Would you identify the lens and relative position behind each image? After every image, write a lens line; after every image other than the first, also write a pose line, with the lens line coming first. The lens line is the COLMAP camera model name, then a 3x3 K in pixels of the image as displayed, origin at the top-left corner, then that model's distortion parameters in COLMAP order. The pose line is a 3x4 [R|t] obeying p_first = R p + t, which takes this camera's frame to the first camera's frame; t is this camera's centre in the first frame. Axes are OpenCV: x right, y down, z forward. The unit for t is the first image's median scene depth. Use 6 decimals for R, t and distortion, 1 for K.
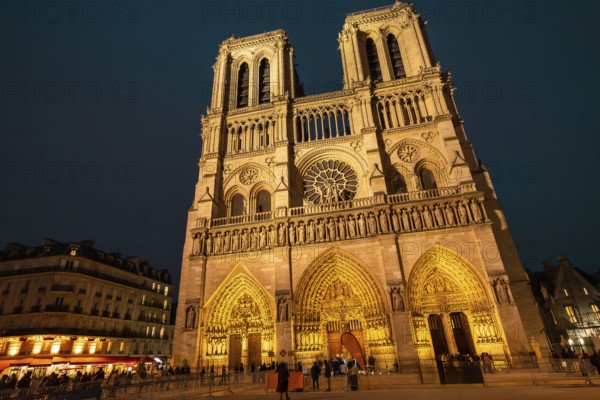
lens RADIAL K [[327.7, 0, 300.0], [0, 327.7, 197.7], [0, 0, 1]] dist [0.000362, 0.002455]
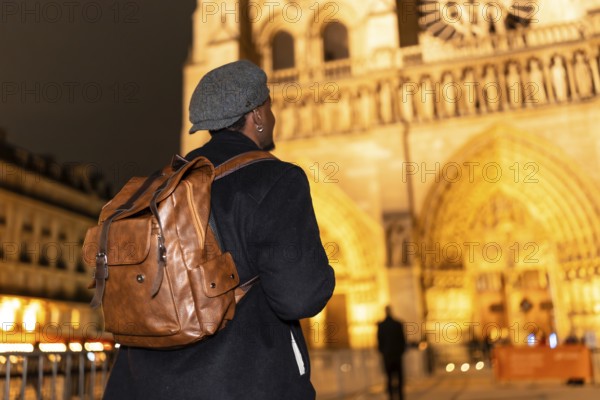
lens RADIAL K [[568.2, 0, 300.9], [0, 568.2, 199.7], [0, 0, 1]] dist [0.027274, 0.007992]
pose [[0.998918, -0.003149, -0.046406, -0.140849], [0.012296, 0.980092, 0.198164, 0.081406], [0.044858, -0.198520, 0.979070, 0.122616]]
